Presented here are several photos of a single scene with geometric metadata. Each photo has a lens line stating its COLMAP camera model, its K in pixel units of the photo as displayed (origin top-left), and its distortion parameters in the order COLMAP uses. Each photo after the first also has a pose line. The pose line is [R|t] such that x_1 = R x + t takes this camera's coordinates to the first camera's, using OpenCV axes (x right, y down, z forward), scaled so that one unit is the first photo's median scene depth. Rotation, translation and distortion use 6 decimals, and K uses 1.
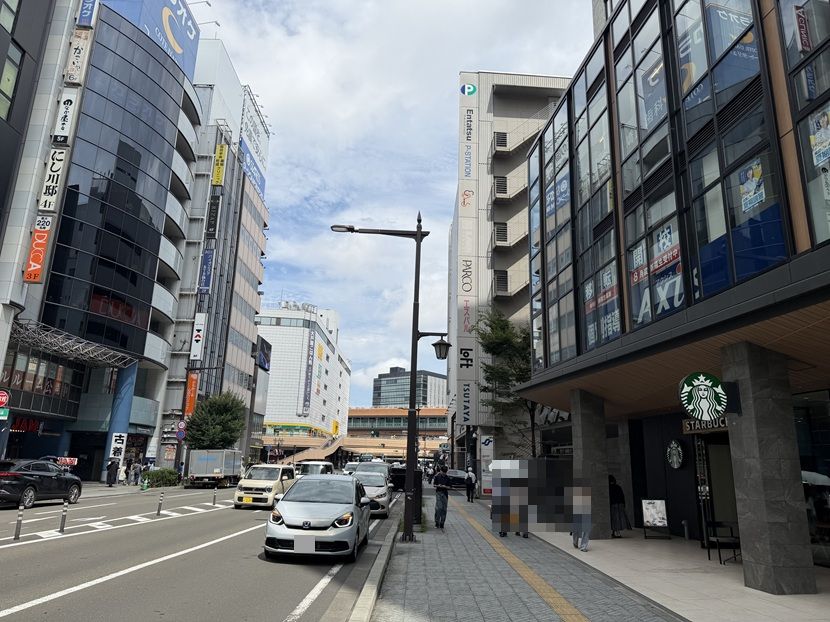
lens RADIAL K [[585.1, 0, 413.0], [0, 585.1, 311.8], [0, 0, 1]] dist [-0.009642, -0.025232]
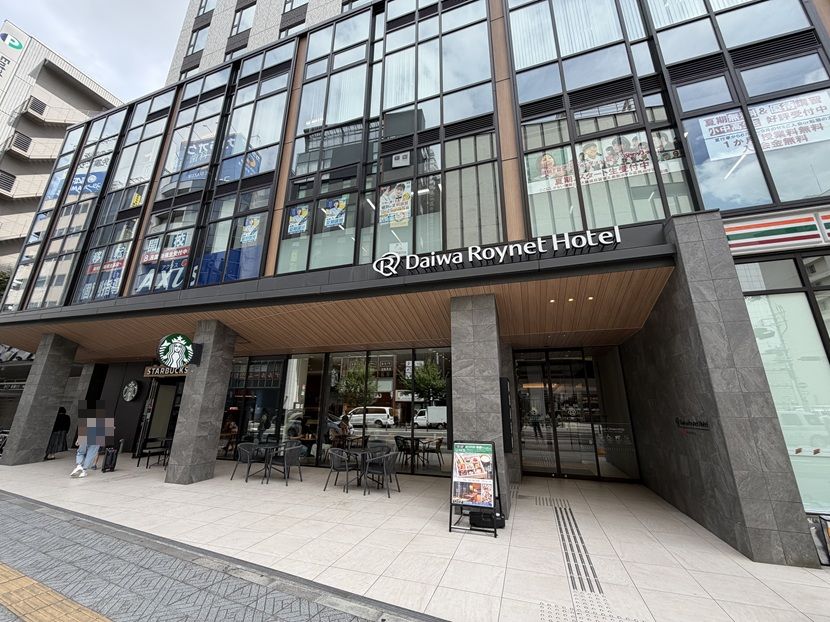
lens RADIAL K [[333.0, 0, 410.3], [0, 333.0, 309.3], [0, 0, 1]] dist [0.000335, 0.000227]
pose [[0.442634, 0.230657, 0.866529, 0.012007], [-0.226663, 0.963749, -0.140753, 0.022187], [-0.867582, -0.134108, 0.478870, 0.084260]]
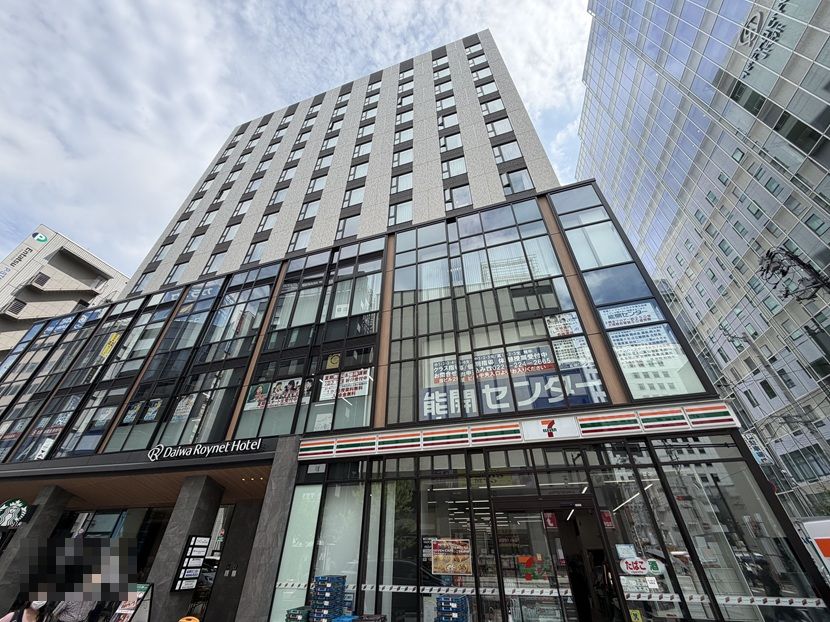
lens RADIAL K [[333.0, 0, 412.1], [0, 333.0, 308.9], [0, 0, 1]] dist [0.000335, 0.000227]
pose [[0.424587, 0.517703, 0.742771, -0.108481], [-0.223654, 0.854939, -0.468036, -0.168307], [-0.877328, 0.032598, 0.478783, -0.598764]]
